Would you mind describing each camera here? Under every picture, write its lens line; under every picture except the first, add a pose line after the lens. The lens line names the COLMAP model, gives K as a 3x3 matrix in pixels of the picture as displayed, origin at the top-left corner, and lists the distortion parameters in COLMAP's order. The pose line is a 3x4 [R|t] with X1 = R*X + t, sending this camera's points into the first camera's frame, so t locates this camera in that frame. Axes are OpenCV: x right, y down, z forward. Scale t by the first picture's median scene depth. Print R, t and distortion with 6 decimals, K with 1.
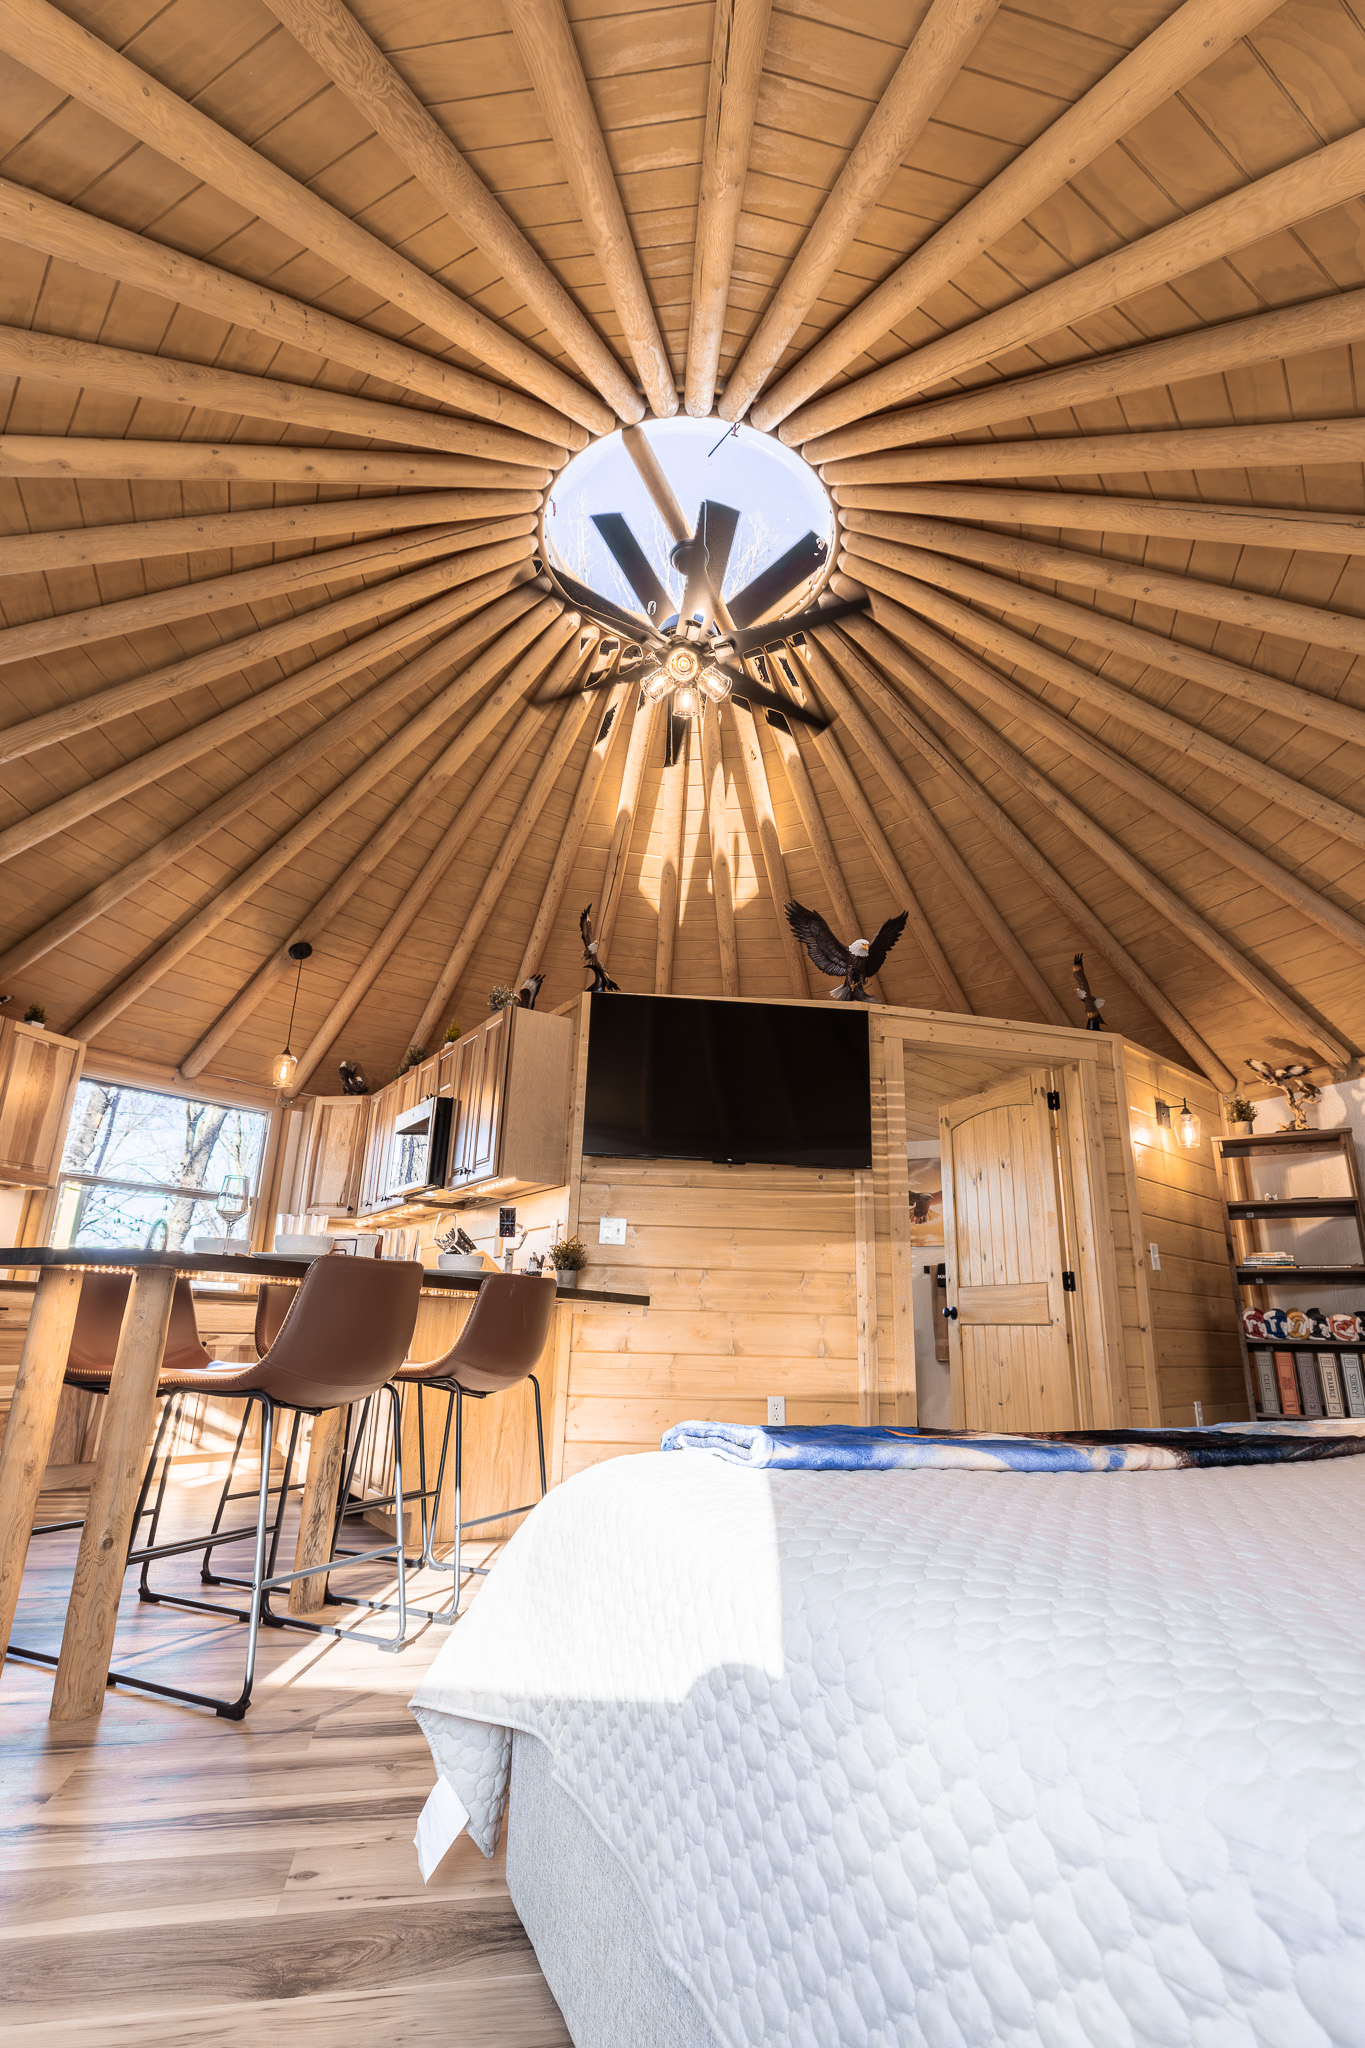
lens RADIAL K [[948.9, 0, 672.5], [0, 948.9, 1019.0], [0, 0, 1]] dist [-0.005287, -0.000035]
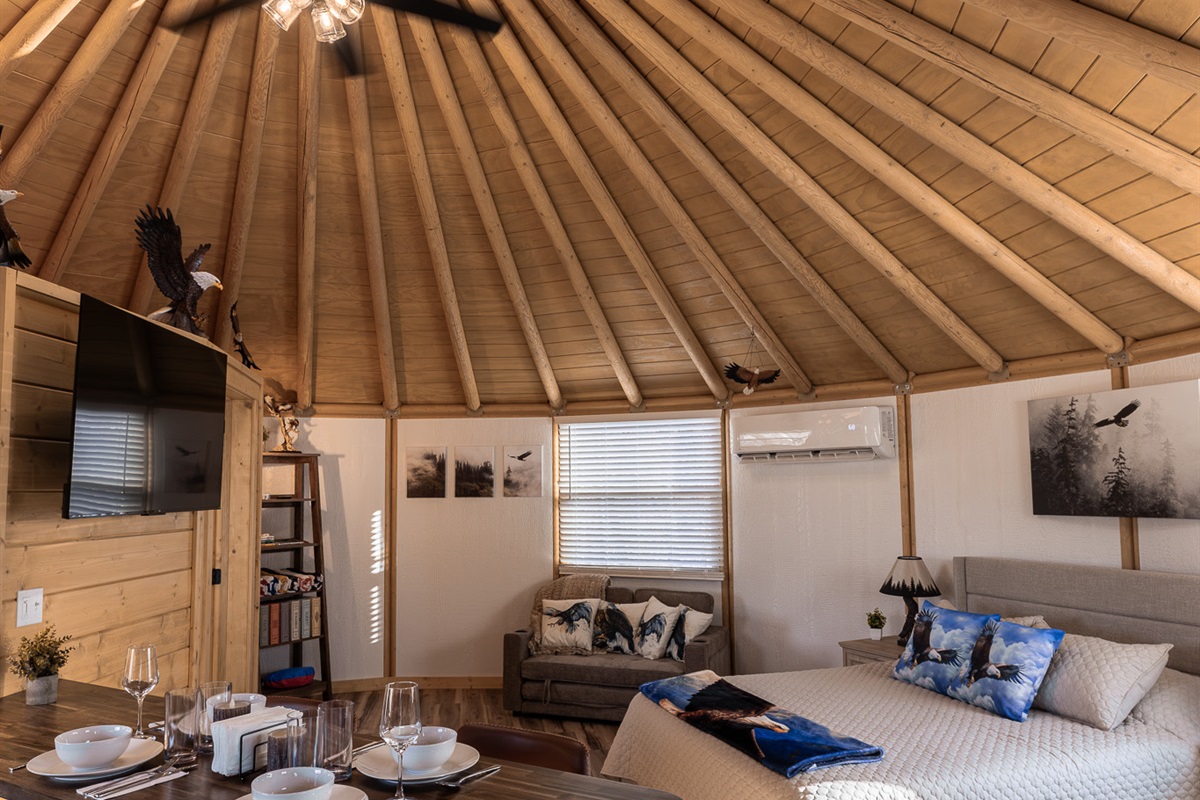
lens RADIAL K [[847.3, 0, 576.5], [0, 847.3, 402.2], [0, 0, 1]] dist [0.002760, -0.009126]
pose [[0.065567, 0.066509, 0.995629, -0.679989], [-0.296188, 0.954105, -0.044230, -0.030556], [-0.952876, -0.291994, 0.082257, 0.544113]]
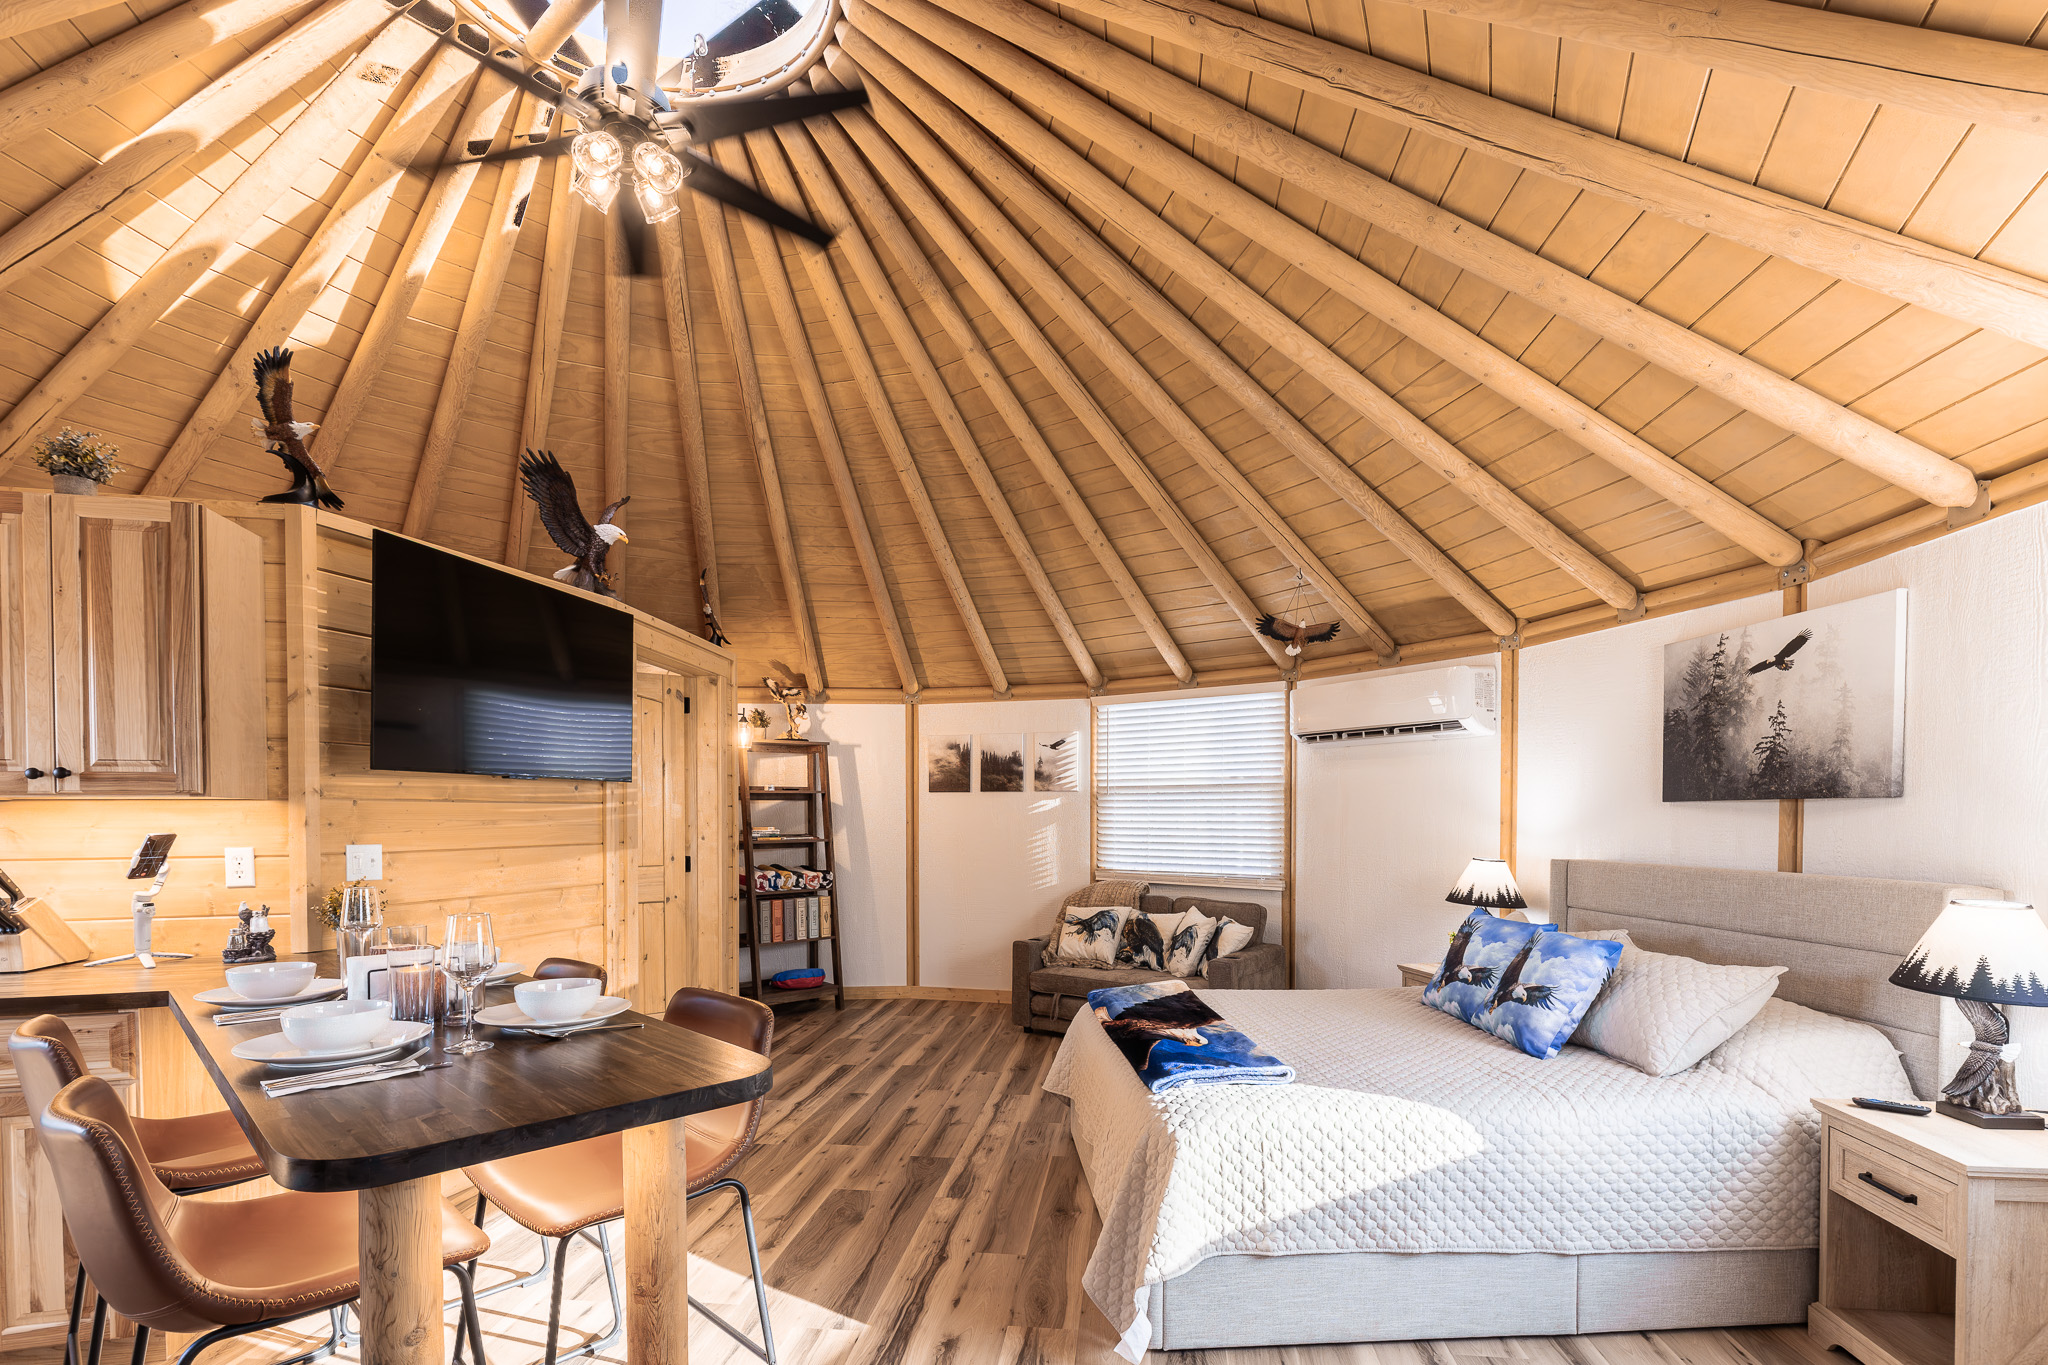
lens RADIAL K [[948.9, 0, 1030.2], [0, 948.9, 816.3], [0, 0, 1]] dist [-0.005287, -0.000035]
pose [[0.307000, -0.037623, 0.950965, -0.574420], [-0.280777, 0.951162, 0.128275, -0.049255], [-0.909349, -0.306390, 0.281443, 0.312957]]
